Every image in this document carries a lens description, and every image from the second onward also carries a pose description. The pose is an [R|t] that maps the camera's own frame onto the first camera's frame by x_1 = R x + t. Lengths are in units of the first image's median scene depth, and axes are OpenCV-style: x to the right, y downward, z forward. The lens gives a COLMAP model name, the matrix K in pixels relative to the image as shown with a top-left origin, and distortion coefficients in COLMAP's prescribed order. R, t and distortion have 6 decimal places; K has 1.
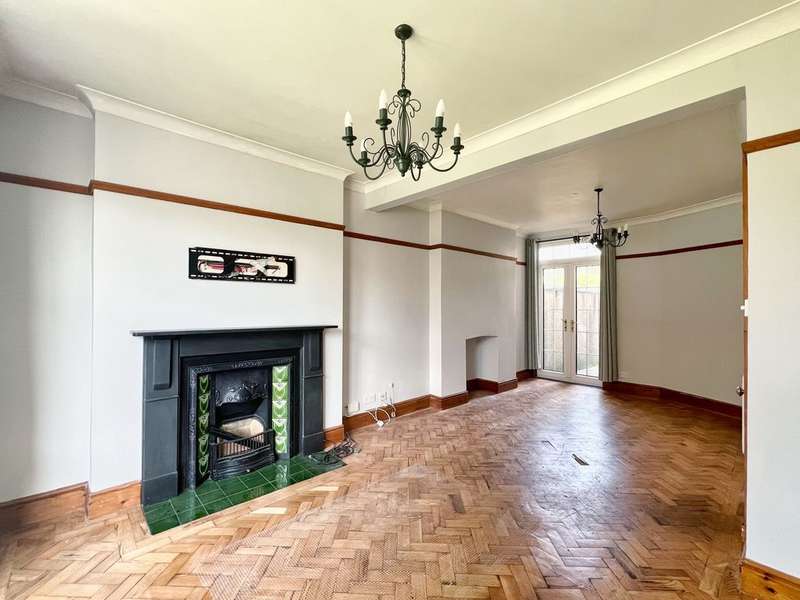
lens RADIAL K [[350.3, 0, 400.0], [0, 350.3, 300.0], [0, 0, 1]] dist [-0.001771, -0.000204]
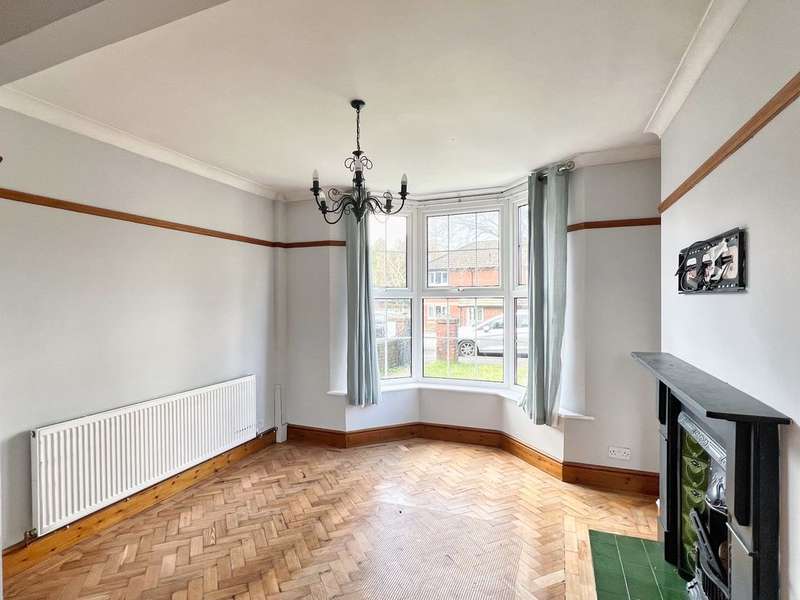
lens RADIAL K [[411.8, 0, 387.4], [0, 411.8, 301.7], [0, 0, 1]] dist [-0.000571, -0.000269]
pose [[-0.906679, 0.005135, -0.421789, 0.199586], [0.010358, 0.999895, -0.010093, -0.023875], [0.421693, -0.013520, -0.906638, 0.892179]]
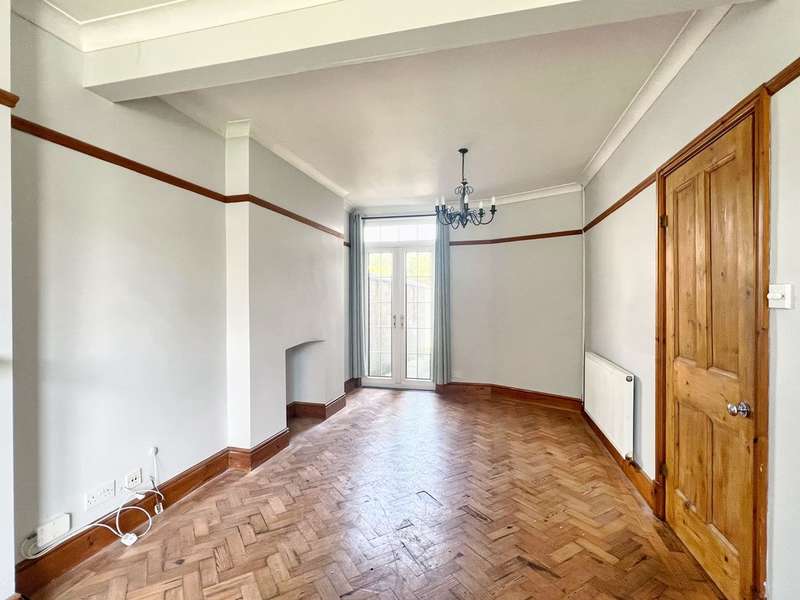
lens RADIAL K [[384.8, 0, 401.3], [0, 384.8, 301.7], [0, 0, 1]] dist [0.001367, 0.000775]
pose [[0.836176, -0.008875, 0.548389, -0.026427], [-0.003848, 0.999750, 0.022047, 0.007226], [-0.548447, -0.020545, 0.835933, 0.306820]]
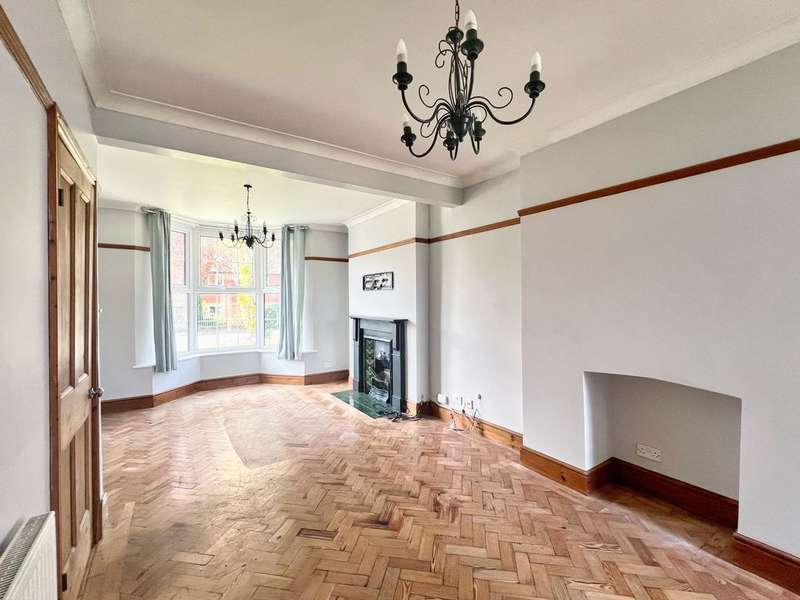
lens RADIAL K [[350.3, 0, 400.0], [0, 350.3, 300.0], [0, 0, 1]] dist [-0.001771, -0.000204]
pose [[-0.155296, 0.000530, -0.987868, 0.808086], [0.022842, 0.999734, -0.003054, 0.002486], [0.987604, -0.023039, -0.155267, 0.887504]]
